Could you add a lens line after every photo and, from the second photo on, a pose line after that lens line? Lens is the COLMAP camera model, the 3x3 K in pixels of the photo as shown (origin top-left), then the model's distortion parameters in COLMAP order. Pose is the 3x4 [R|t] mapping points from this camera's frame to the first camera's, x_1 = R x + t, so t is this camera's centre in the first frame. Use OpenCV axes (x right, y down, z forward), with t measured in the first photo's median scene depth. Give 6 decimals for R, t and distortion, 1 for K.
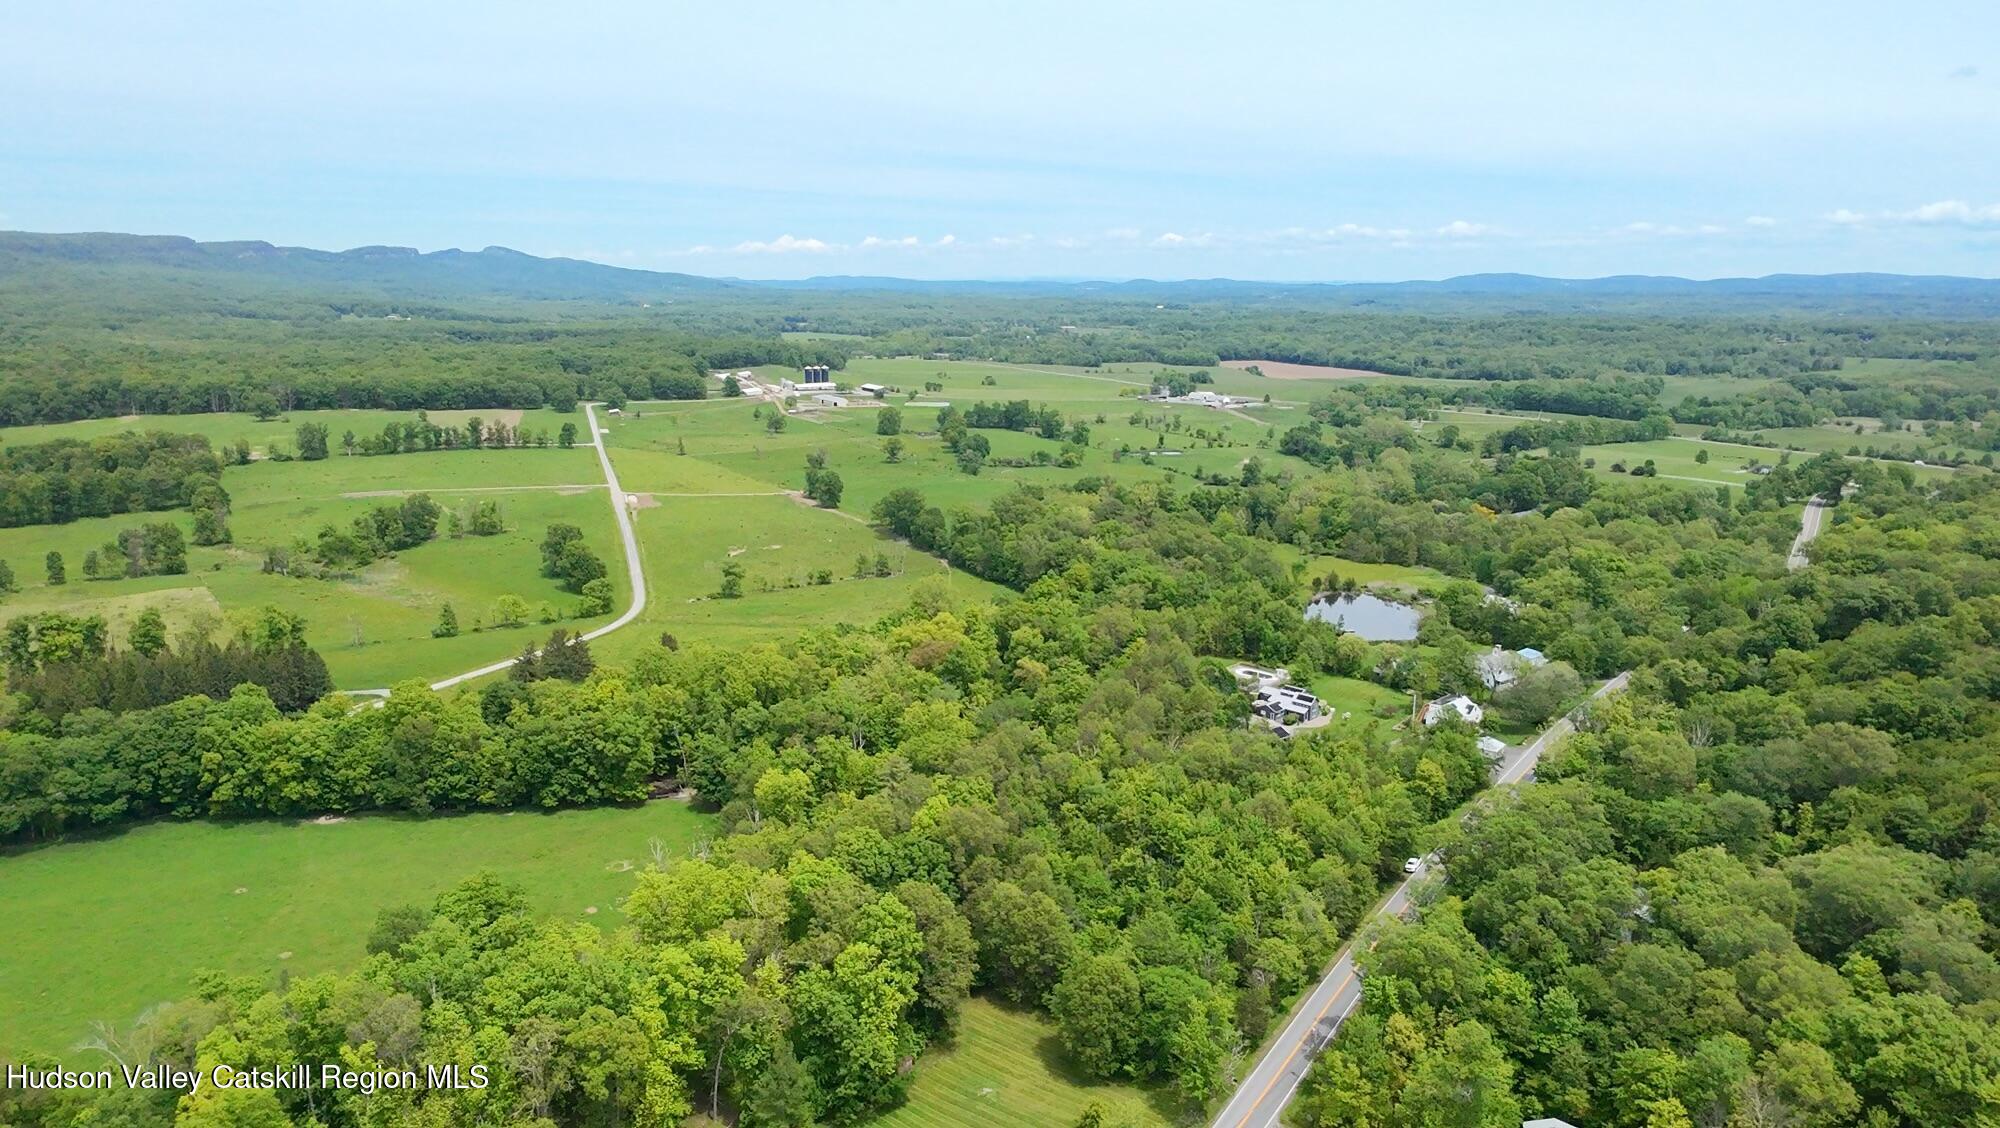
lens RADIAL K [[1276.3, 0, 1001.1], [0, 1276.3, 573.8], [0, 0, 1]] dist [0.003746, -0.000839]
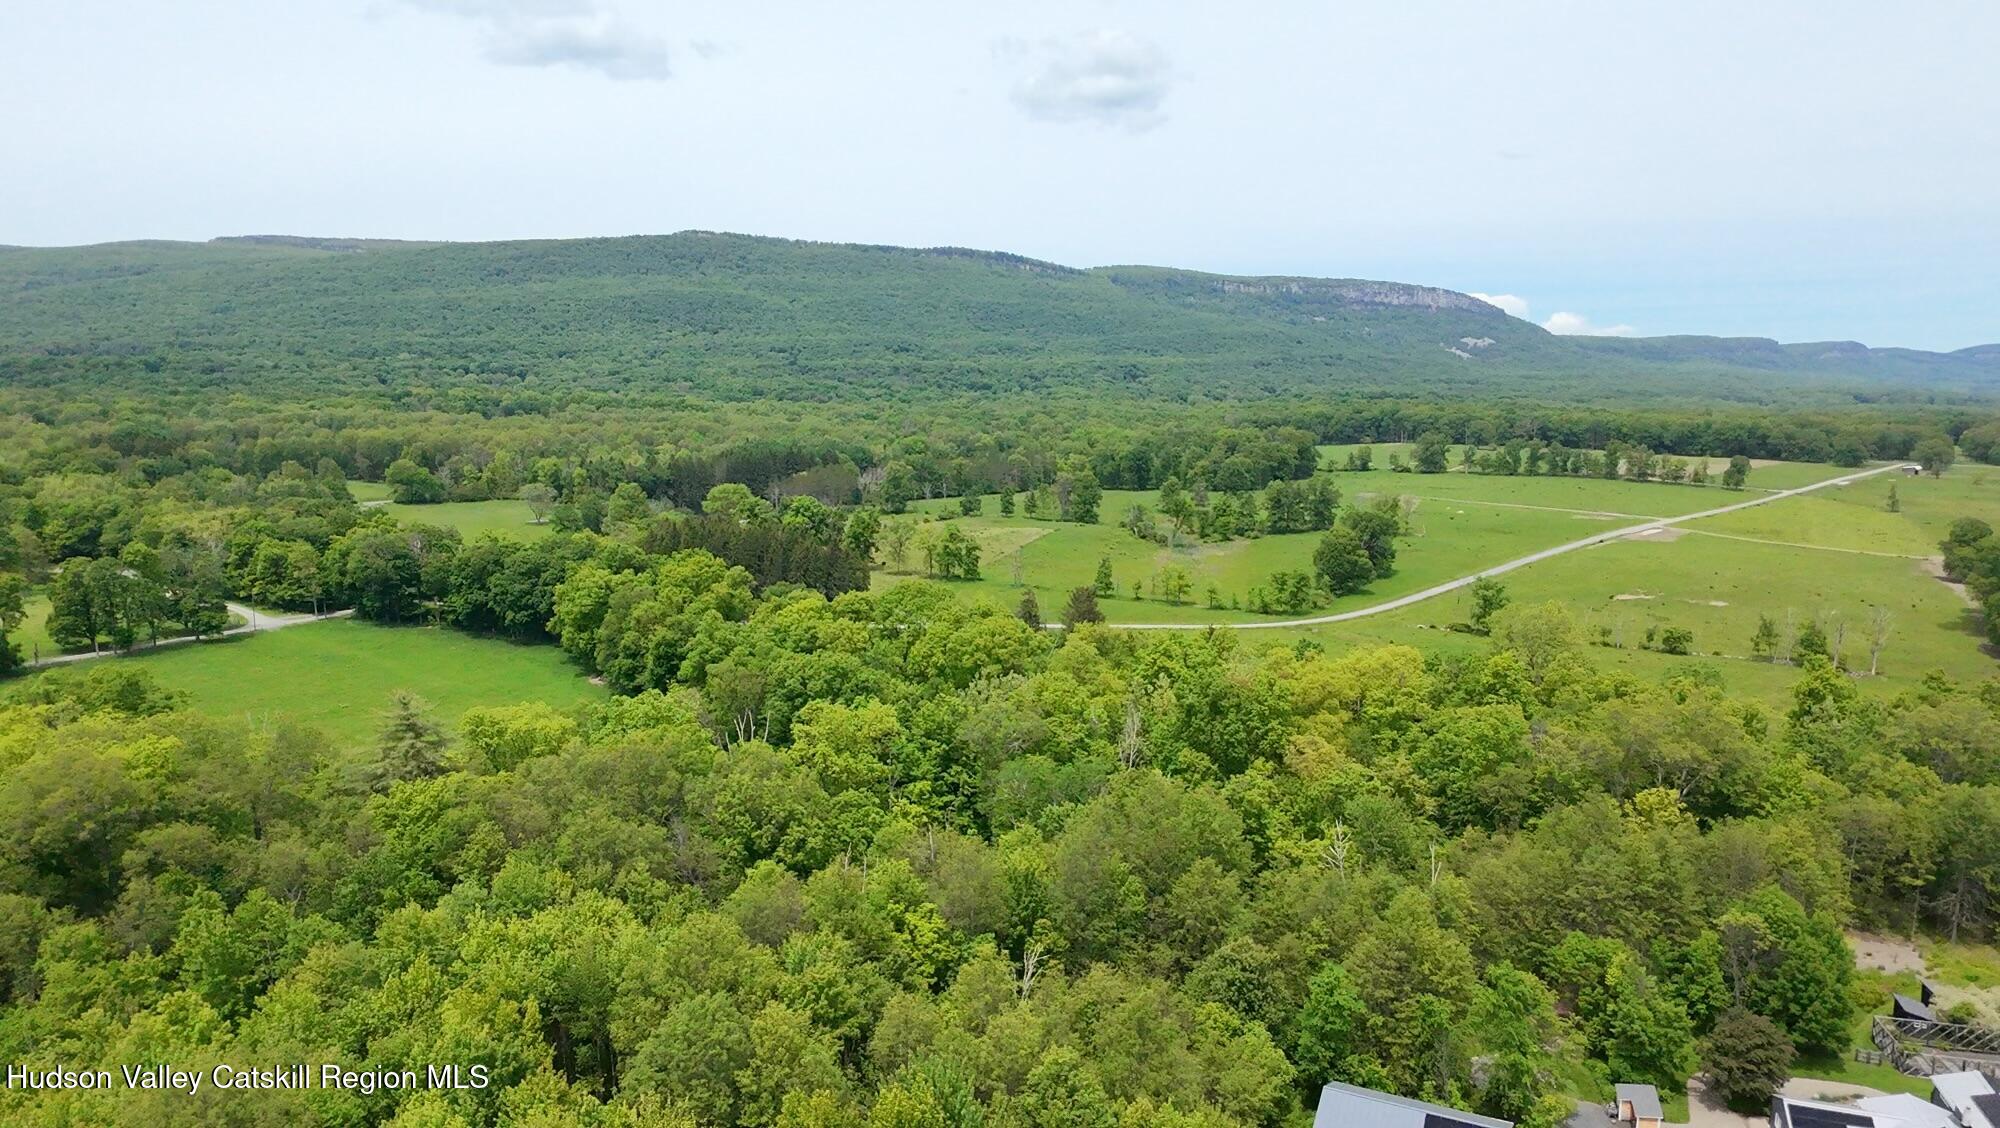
lens RADIAL K [[1276.3, 0, 1011.3], [0, 1276.3, 564.3], [0, 0, 1]] dist [0.003746, -0.000839]
pose [[0.439199, 0.120527, -0.890268, 0.292636], [-0.203163, 0.978613, 0.032260, 0.012859], [0.875117, 0.166701, 0.454292, 0.569376]]
